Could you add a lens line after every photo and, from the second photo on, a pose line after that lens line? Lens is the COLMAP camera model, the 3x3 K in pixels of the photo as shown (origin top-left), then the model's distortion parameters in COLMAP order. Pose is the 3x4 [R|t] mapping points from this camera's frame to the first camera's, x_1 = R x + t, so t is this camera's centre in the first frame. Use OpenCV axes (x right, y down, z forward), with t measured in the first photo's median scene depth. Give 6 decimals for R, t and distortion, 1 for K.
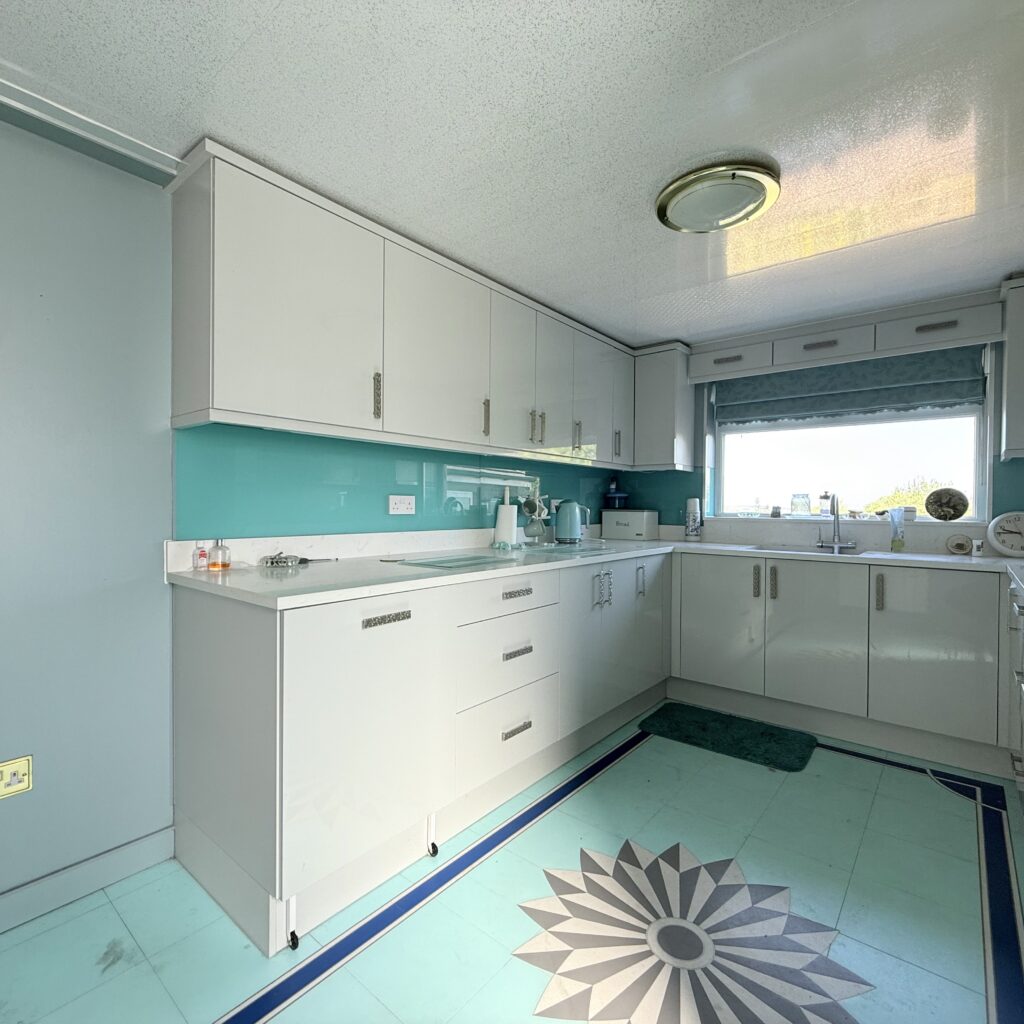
lens RADIAL K [[546.0, 0, 504.9], [0, 546.0, 511.4], [0, 0, 1]] dist [-0.000263, 0.002603]
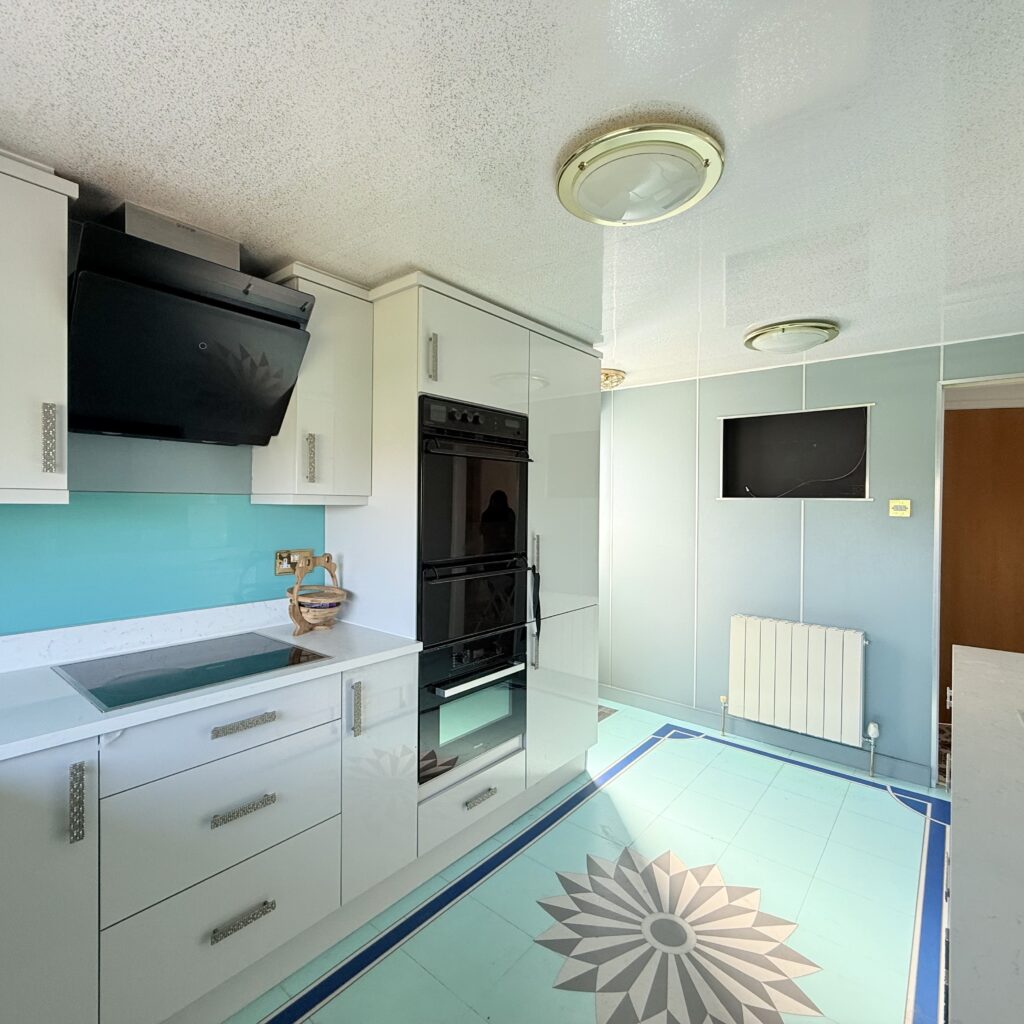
lens RADIAL K [[546.0, 0, 504.9], [0, 546.0, 511.4], [0, 0, 1]] dist [-0.000263, 0.002603]
pose [[-0.999845, -0.016883, -0.005009, 0.348270], [-0.016997, 0.999576, 0.023631, -0.090780], [0.004608, 0.023713, -0.999708, 1.080737]]
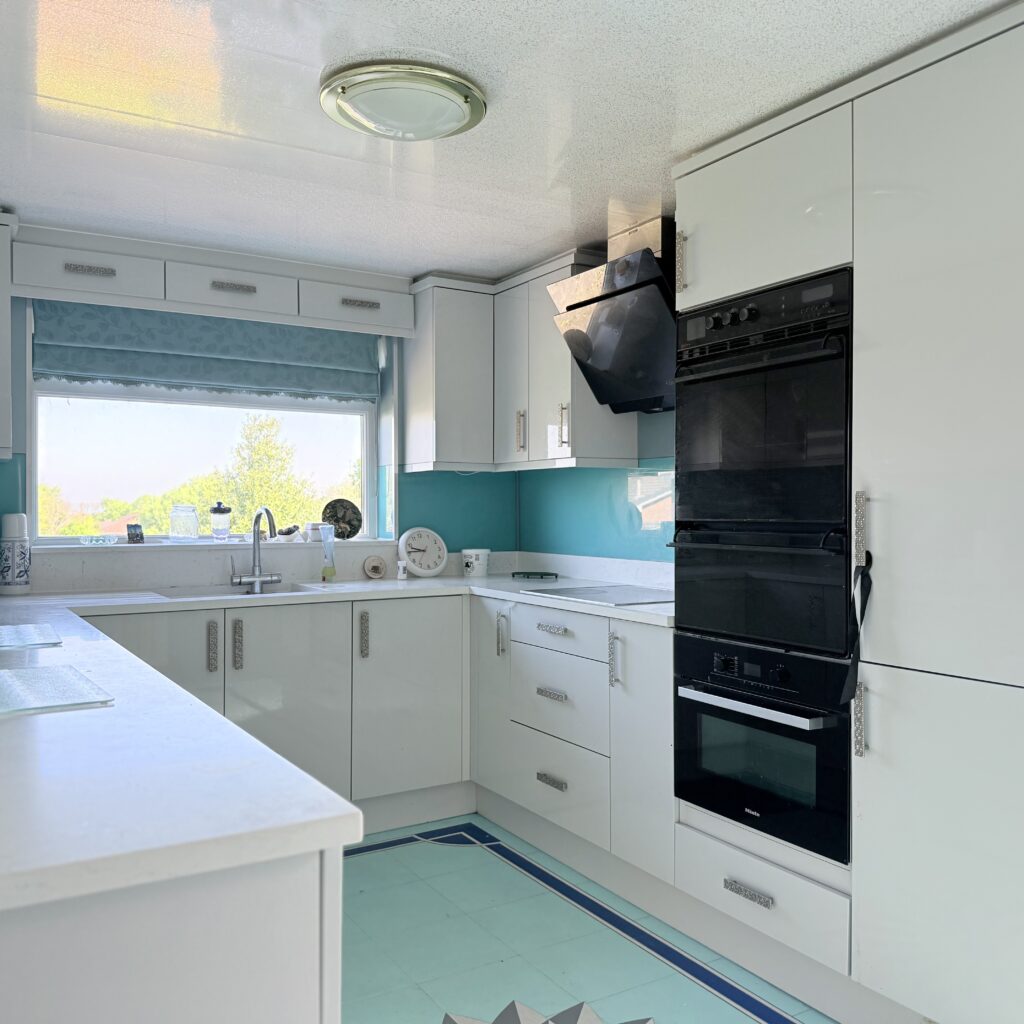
lens RADIAL K [[955.8, 0, 515.7], [0, 955.8, 518.8], [0, 0, 1]] dist [0.153135, -0.304864]
pose [[0.327750, -0.016773, 0.944615, -0.472539], [0.012447, 0.999832, 0.013435, -0.030152], [-0.944682, 0.007354, 0.327904, 0.286870]]
